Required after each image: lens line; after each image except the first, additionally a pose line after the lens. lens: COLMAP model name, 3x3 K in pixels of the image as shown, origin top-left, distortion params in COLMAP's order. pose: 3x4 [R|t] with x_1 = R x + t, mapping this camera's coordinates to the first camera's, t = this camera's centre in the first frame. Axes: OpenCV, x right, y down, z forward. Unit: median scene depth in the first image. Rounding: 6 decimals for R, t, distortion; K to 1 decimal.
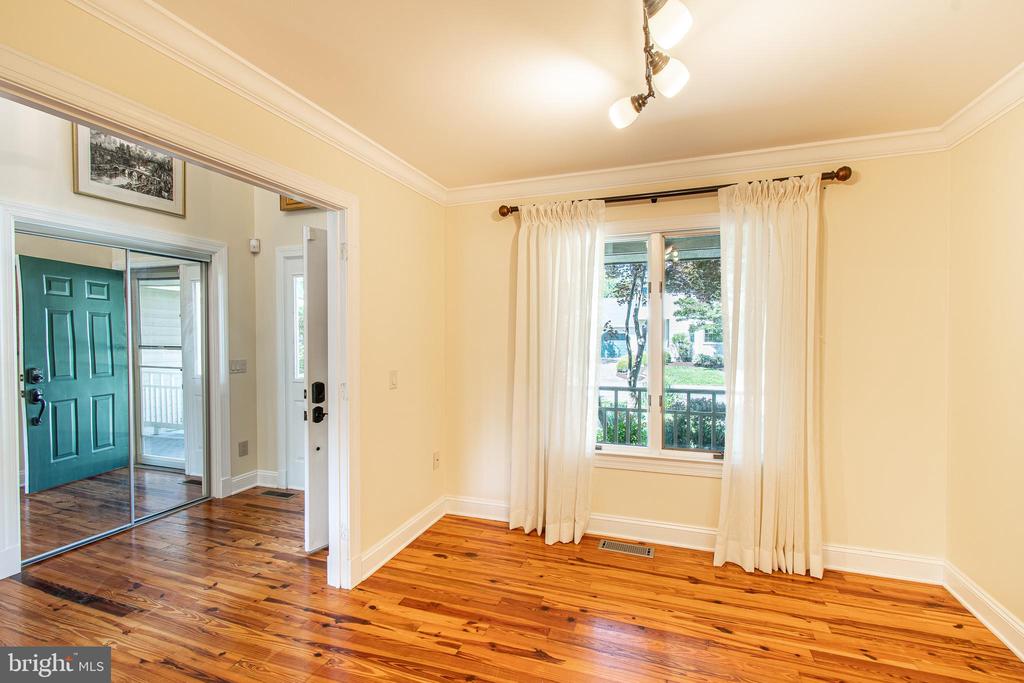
lens RADIAL K [[452.6, 0, 508.7], [0, 452.6, 336.0], [0, 0, 1]] dist [0.010661, -0.006788]
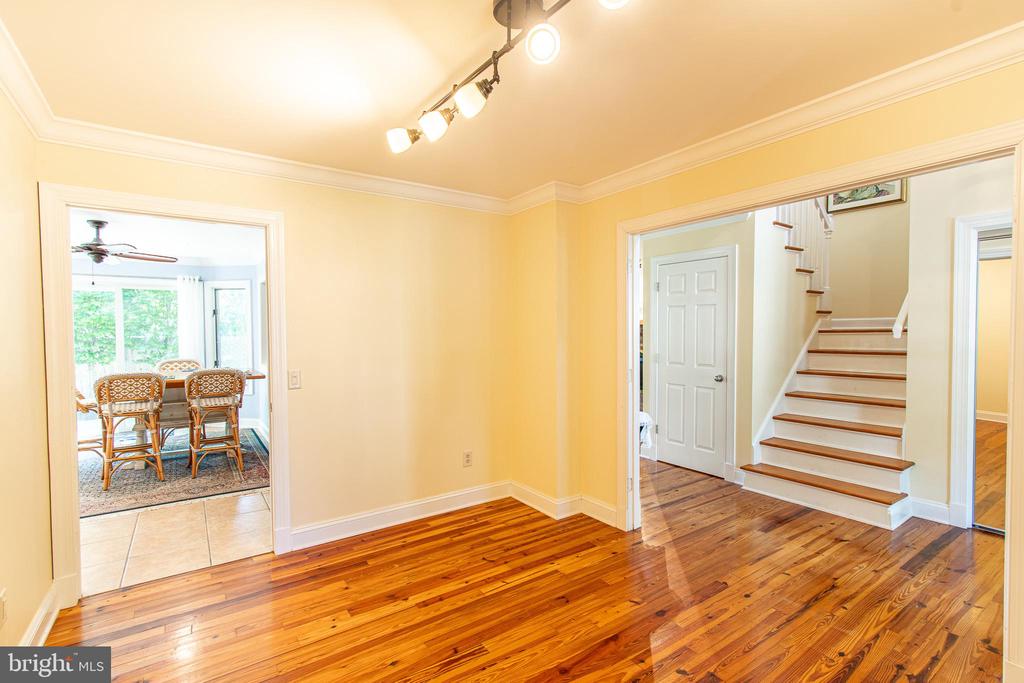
lens RADIAL K [[452.6, 0, 514.9], [0, 452.6, 343.1], [0, 0, 1]] dist [0.010661, -0.006788]
pose [[-0.601322, 0.022639, -0.798686, 0.482076], [0.003670, 0.999666, 0.025573, -0.001673], [0.798998, 0.012447, -0.601205, 0.633452]]
